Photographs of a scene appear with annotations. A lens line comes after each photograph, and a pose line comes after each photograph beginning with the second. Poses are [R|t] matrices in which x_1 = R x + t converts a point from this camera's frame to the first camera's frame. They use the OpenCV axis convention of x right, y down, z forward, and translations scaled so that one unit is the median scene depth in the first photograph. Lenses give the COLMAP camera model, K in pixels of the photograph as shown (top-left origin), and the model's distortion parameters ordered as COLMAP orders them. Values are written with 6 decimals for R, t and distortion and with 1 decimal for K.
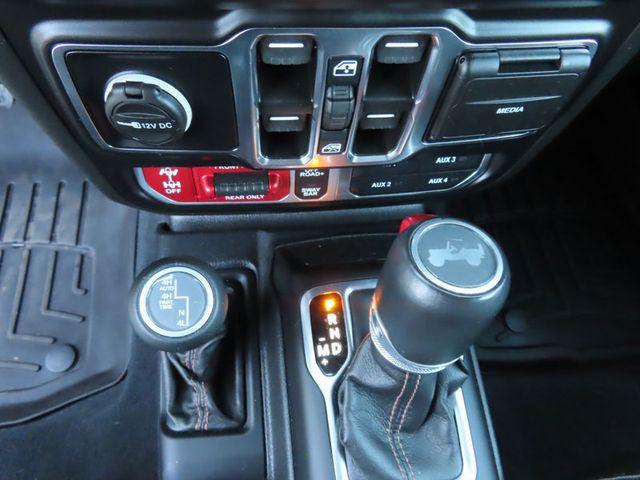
lens RADIAL K [[459.6, 0, 320.0], [0, 459.6, 240.0], [0, 0, 1]] dist [-0.002031, -0.004602]
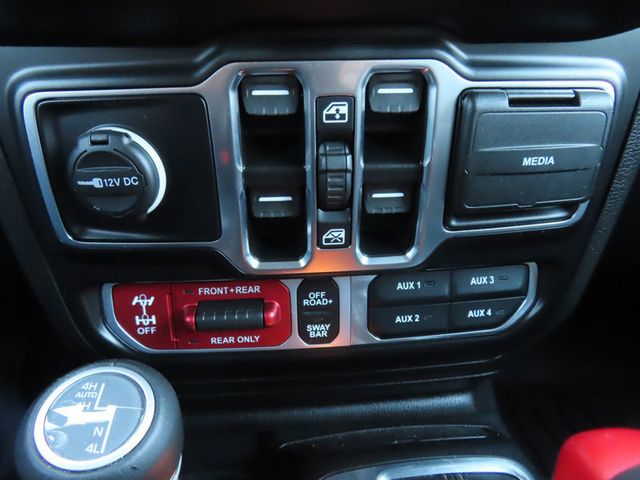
lens RADIAL K [[459.6, 0, 320.0], [0, 459.6, 240.0], [0, 0, 1]] dist [-0.002031, -0.004602]
pose [[0.996025, -0.068652, -0.056762, 0.047050], [0.021458, 0.803359, -0.595109, 0.296176], [0.086456, 0.591525, 0.801638, 0.338193]]
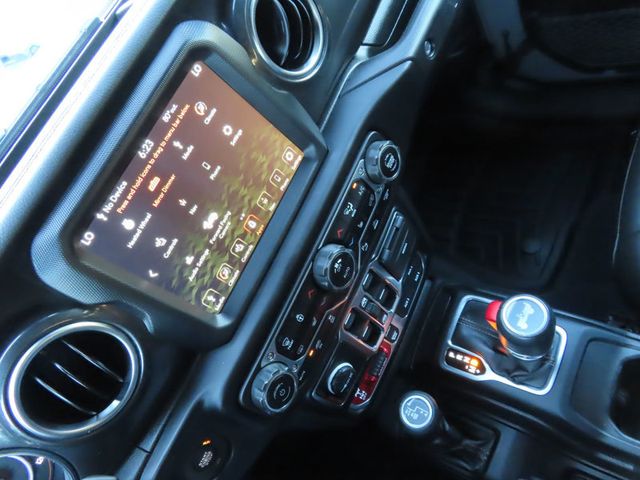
lens RADIAL K [[457.7, 0, 320.0], [0, 457.7, 240.0], [0, 0, 1]] dist [-0.003518, 0.002520]
pose [[0.464468, -0.878132, 0.114685, -0.041964], [0.863564, 0.420400, -0.278427, -0.005381], [0.196283, 0.228358, 0.953586, -1.345801]]
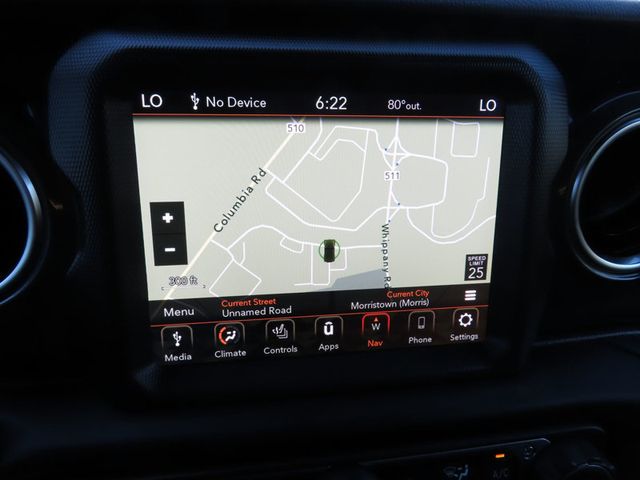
lens RADIAL K [[457.7, 0, 320.0], [0, 457.7, 240.0], [0, 0, 1]] dist [-0.003518, 0.002520]
pose [[0.997239, -0.070957, 0.021898, 0.060693], [0.068349, 0.761761, -0.644242, -0.241539], [0.029033, 0.643960, 0.764508, -0.651420]]
